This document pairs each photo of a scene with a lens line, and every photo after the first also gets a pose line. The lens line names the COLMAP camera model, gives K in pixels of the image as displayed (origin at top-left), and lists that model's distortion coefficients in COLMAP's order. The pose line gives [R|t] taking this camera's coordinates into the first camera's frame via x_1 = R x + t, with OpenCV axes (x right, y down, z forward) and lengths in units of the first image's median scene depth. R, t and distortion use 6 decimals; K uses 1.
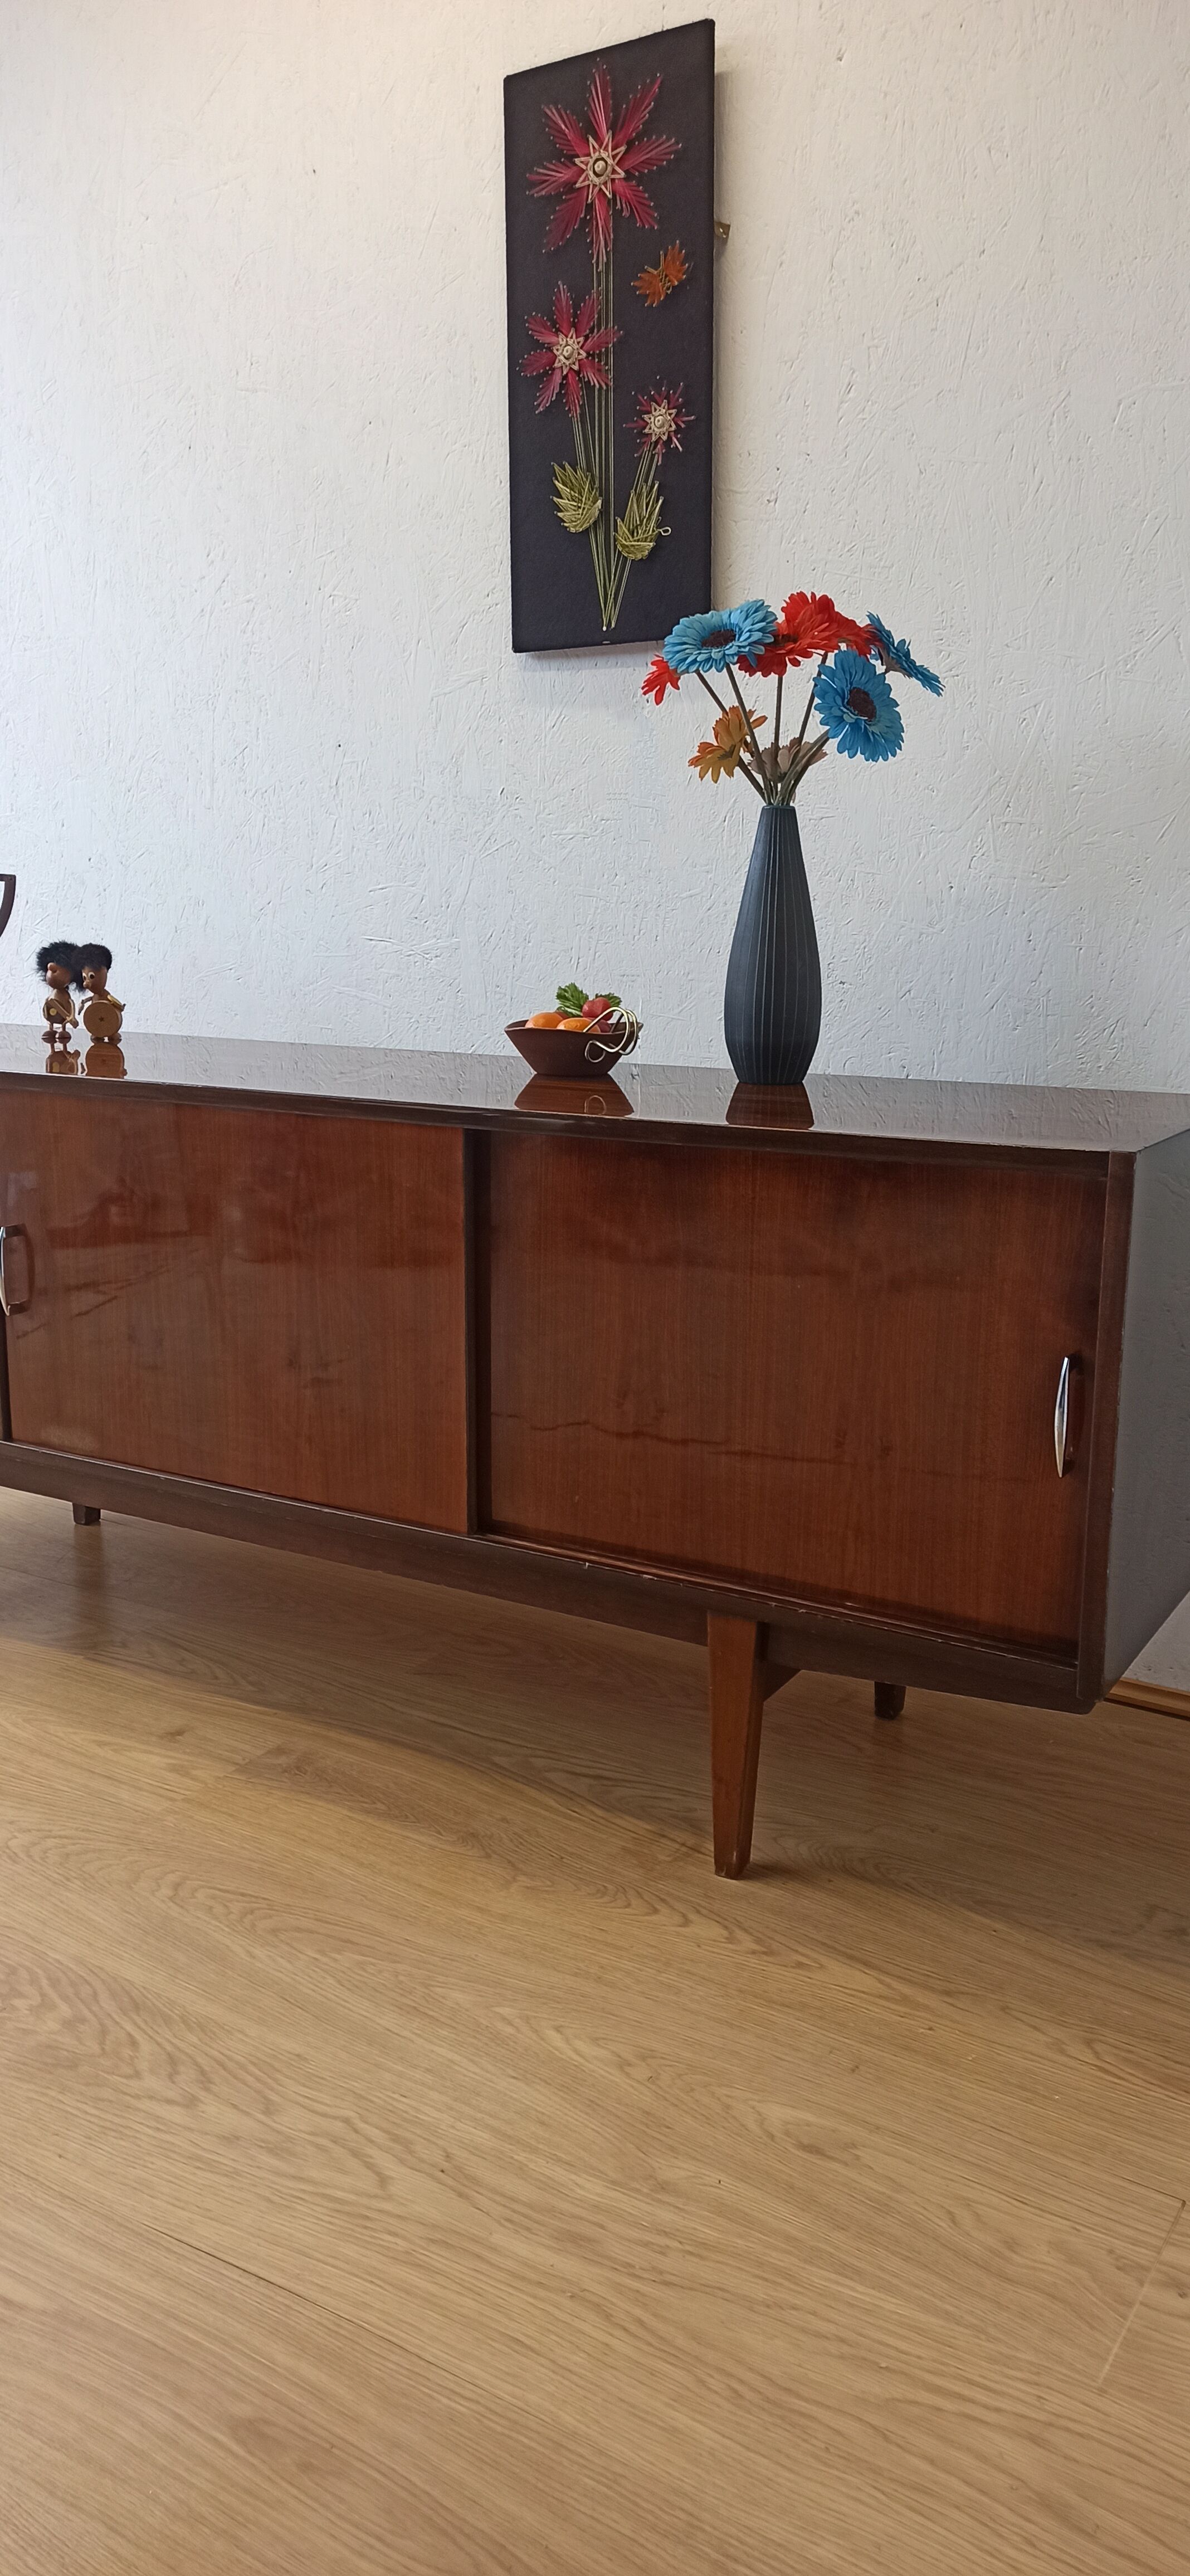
lens RADIAL K [[1879.2, 0, 599.0], [0, 1879.2, 1276.9], [0, 0, 1]] dist [0.084058, -0.098401]
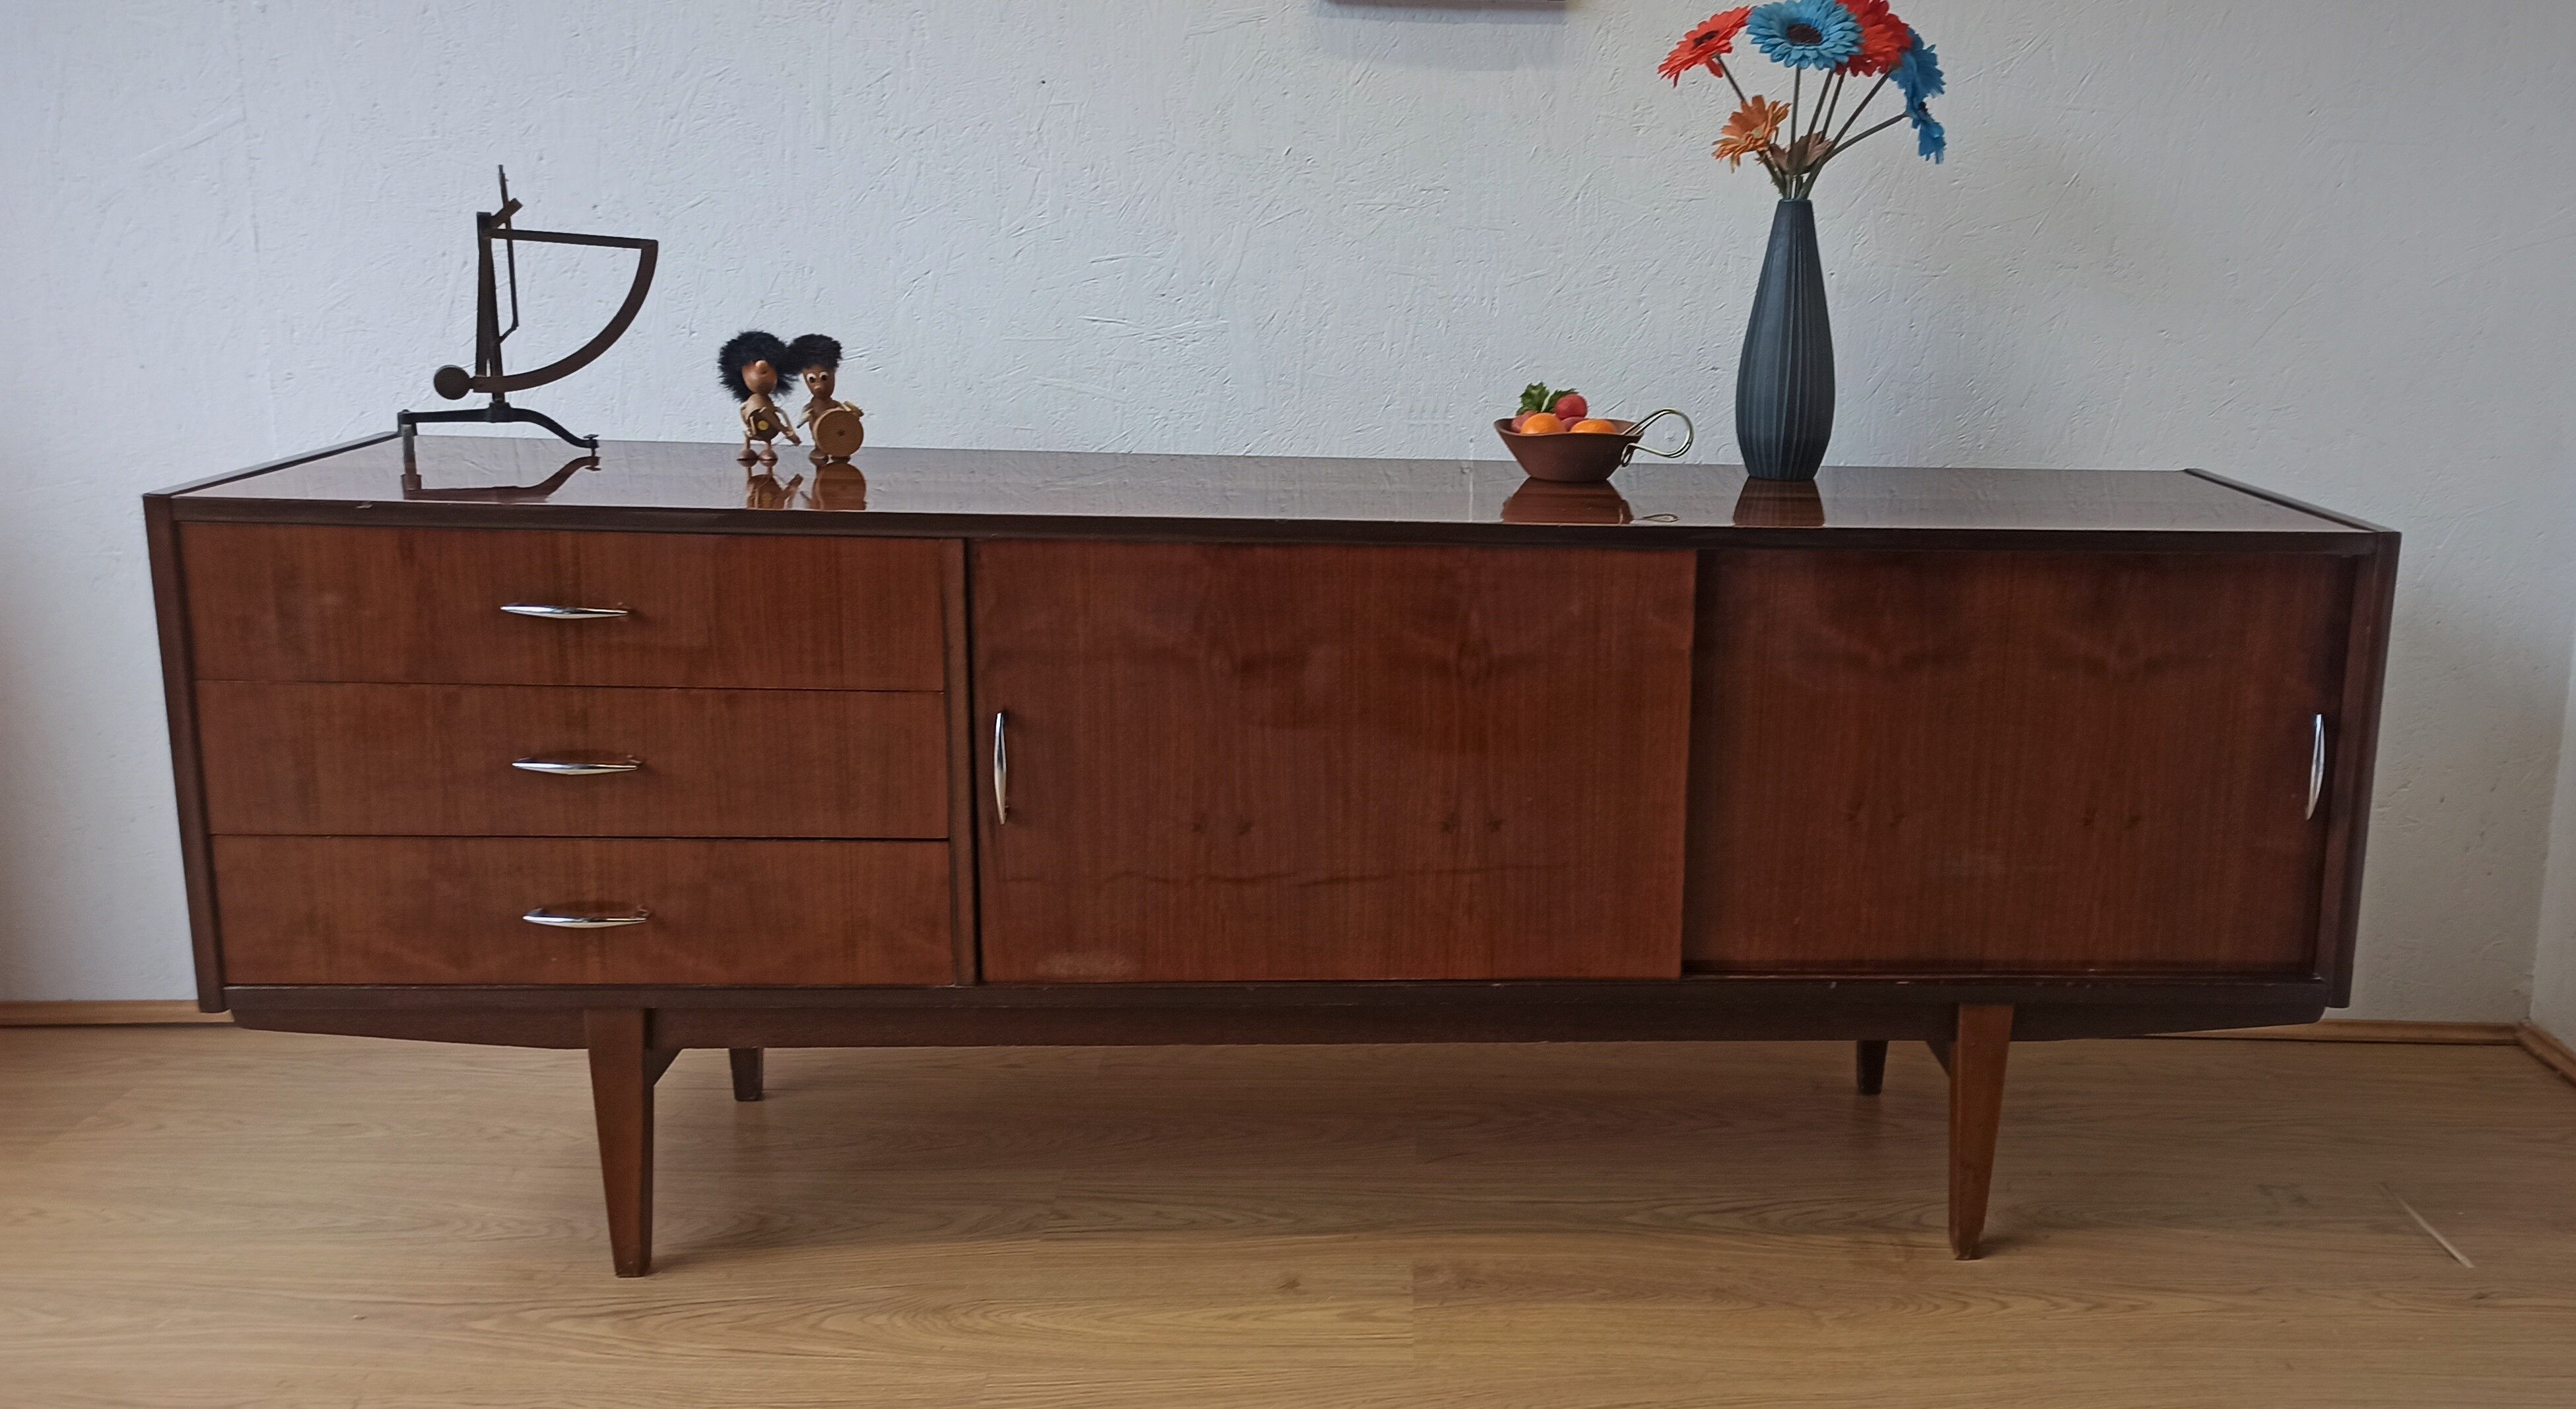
lens RADIAL K [[2210.8, 0, 1518.8], [0, 2210.8, 697.8], [0, 0, 1]] dist [0.088105, -0.106200]
pose [[0.817923, -0.110278, 0.564659, -0.777564], [0.095243, 0.993870, 0.056140, -0.075664], [-0.567389, 0.007862, 0.823412, 0.141972]]
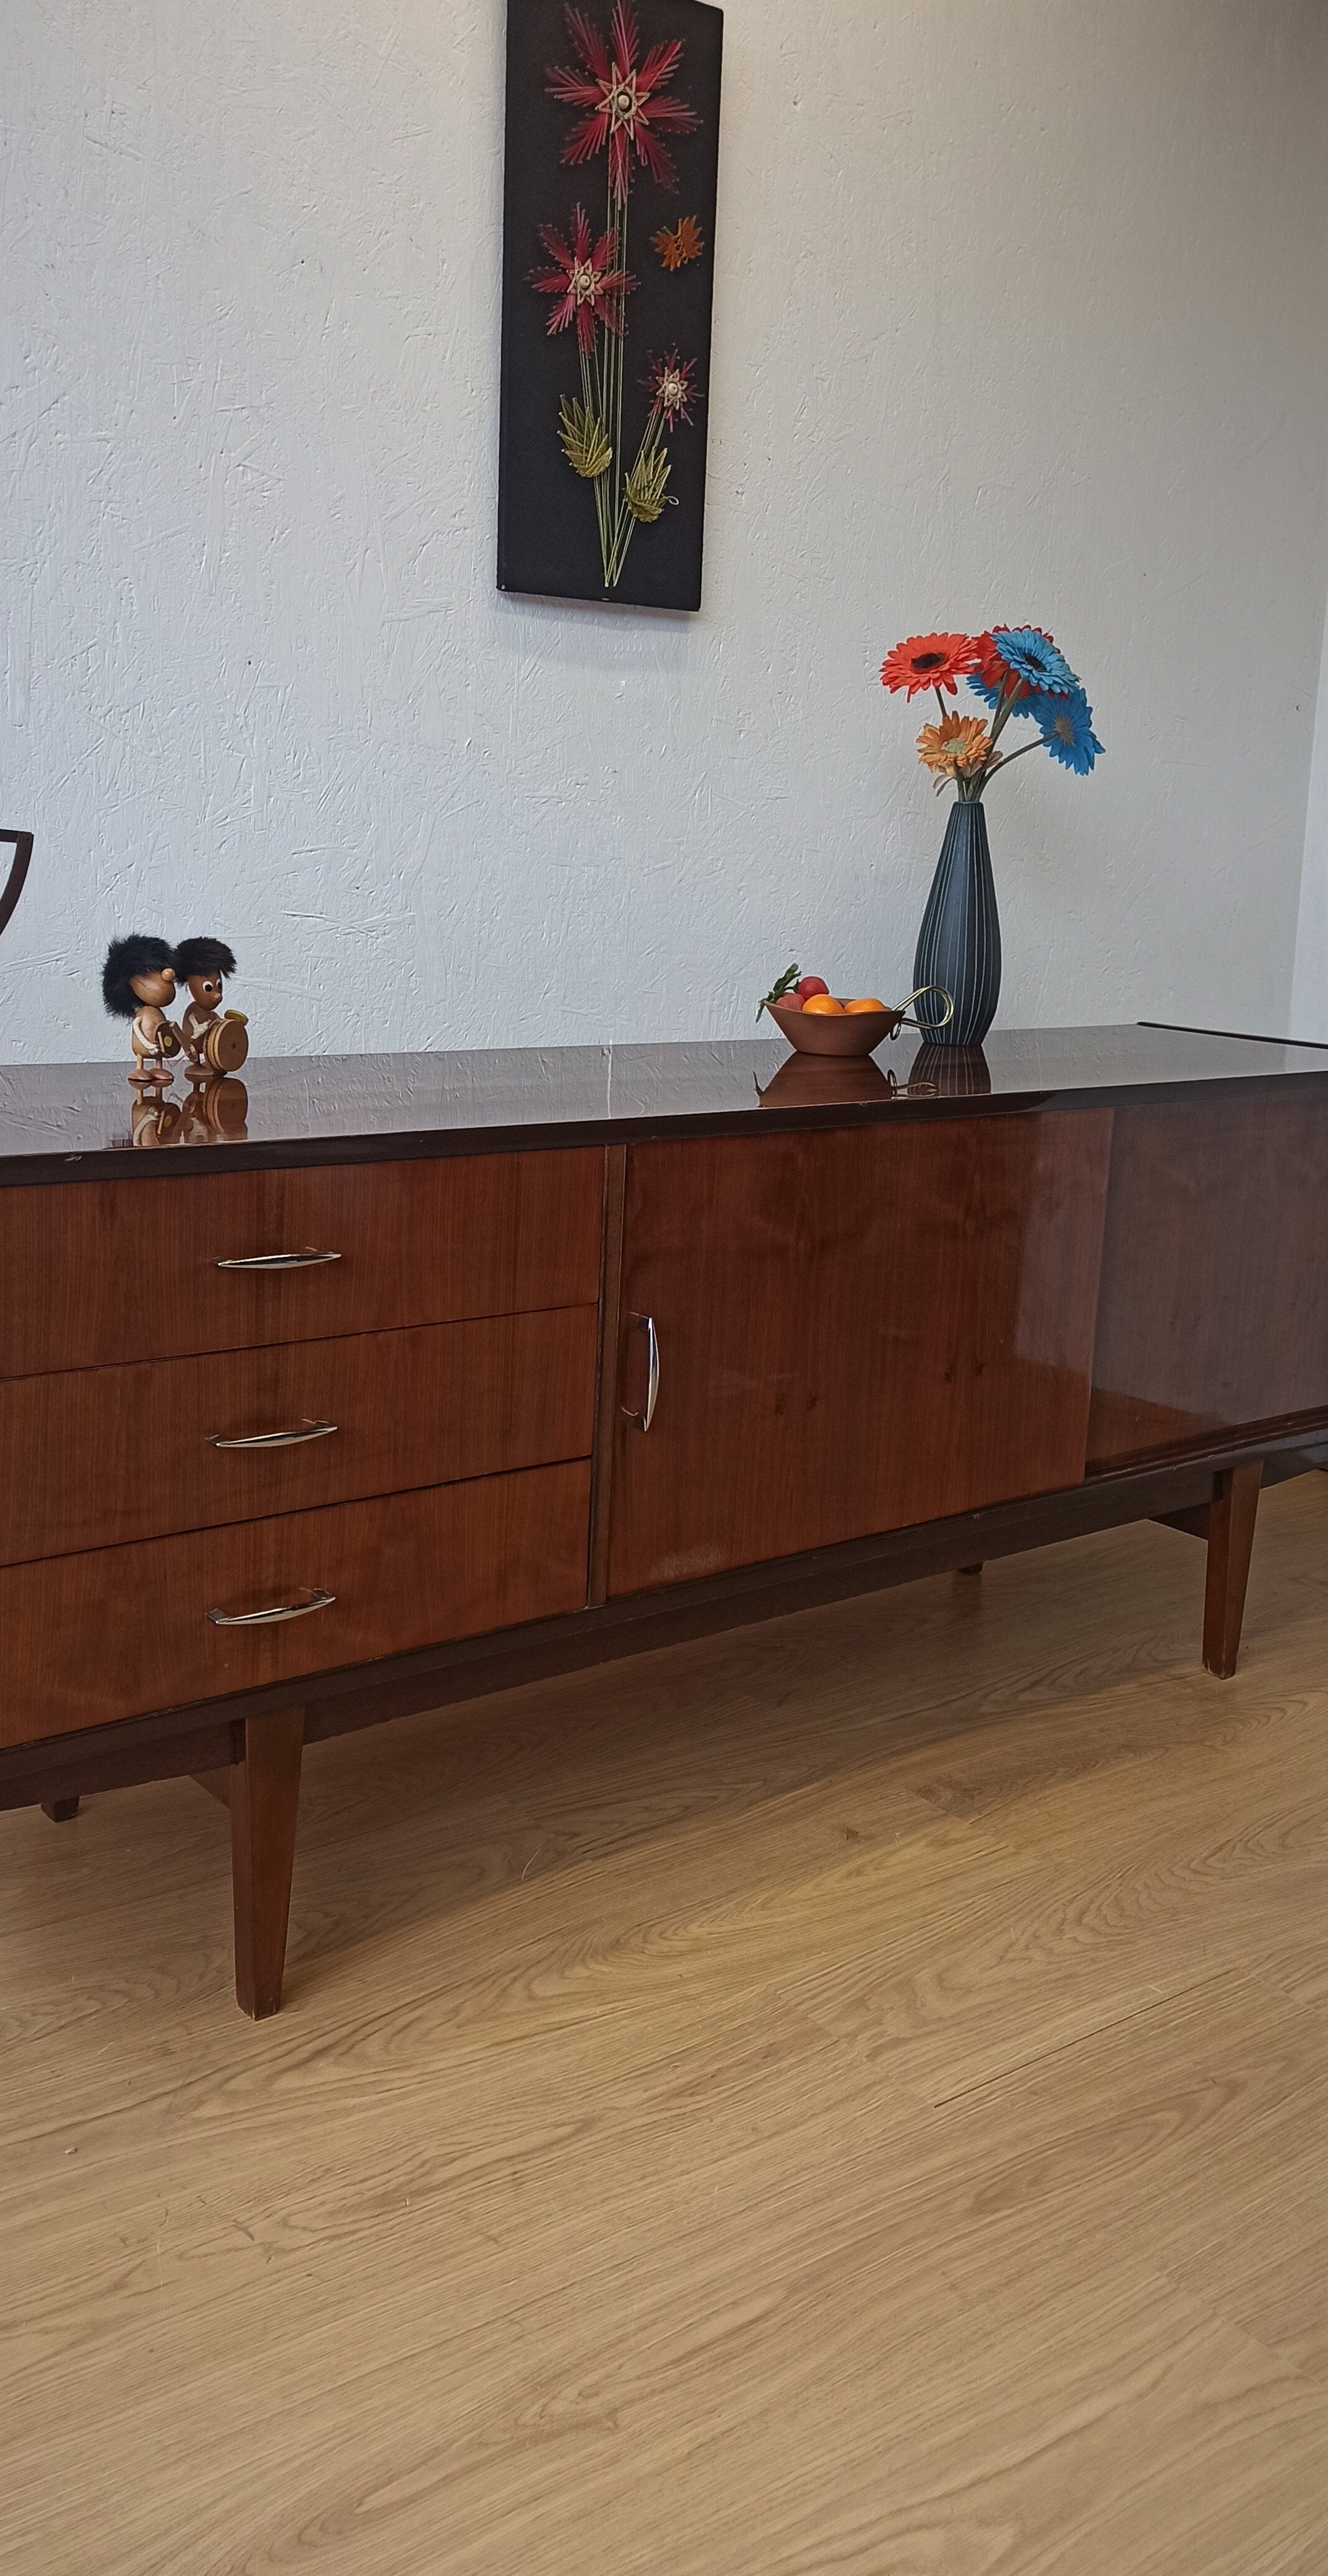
lens RADIAL K [[2091.8, 0, 667.7], [0, 2091.8, 1208.8], [0, 0, 1]] dist [0.083644, -0.101267]
pose [[0.350277, -0.158332, 0.923167, -1.289478], [0.148551, 0.982525, 0.112148, -0.194795], [-0.924791, 0.097855, 0.367676, 0.798794]]
